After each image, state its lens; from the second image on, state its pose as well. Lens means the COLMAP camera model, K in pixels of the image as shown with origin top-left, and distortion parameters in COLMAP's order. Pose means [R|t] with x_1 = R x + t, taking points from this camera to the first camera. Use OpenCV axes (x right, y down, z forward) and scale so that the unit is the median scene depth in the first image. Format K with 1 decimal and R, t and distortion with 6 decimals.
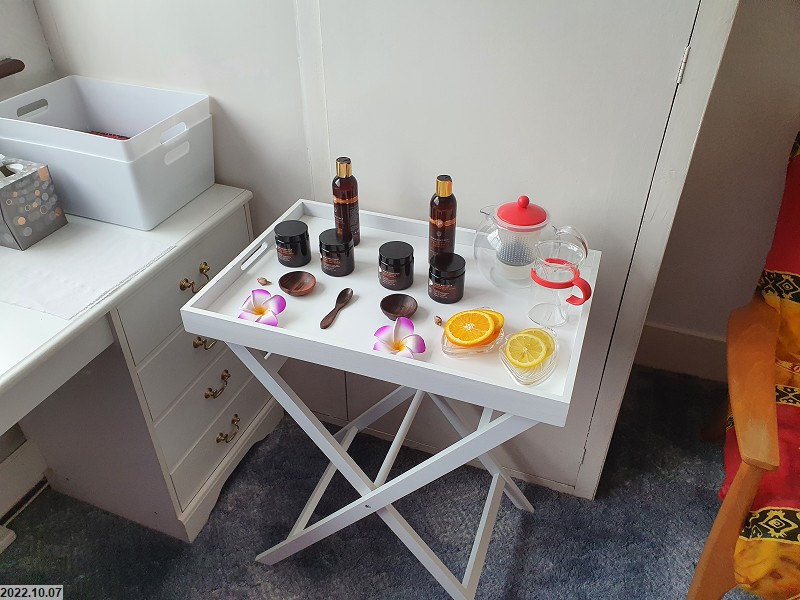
lens RADIAL K [[619.3, 0, 399.3], [0, 619.3, 301.1], [0, 0, 1]] dist [0.049708, -0.056110]
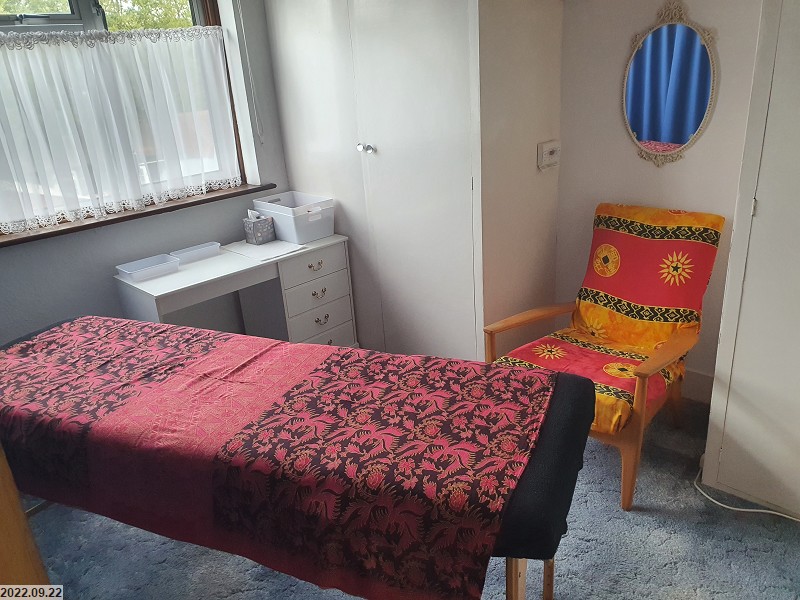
lens RADIAL K [[619.3, 0, 400.8], [0, 619.3, 304.0], [0, 0, 1]] dist [0.049708, -0.056110]
pose [[0.918998, 0.072942, -0.387455, 0.898459], [-0.158906, 0.967907, -0.194690, 0.509114], [0.360819, 0.240489, 0.901096, -1.005738]]
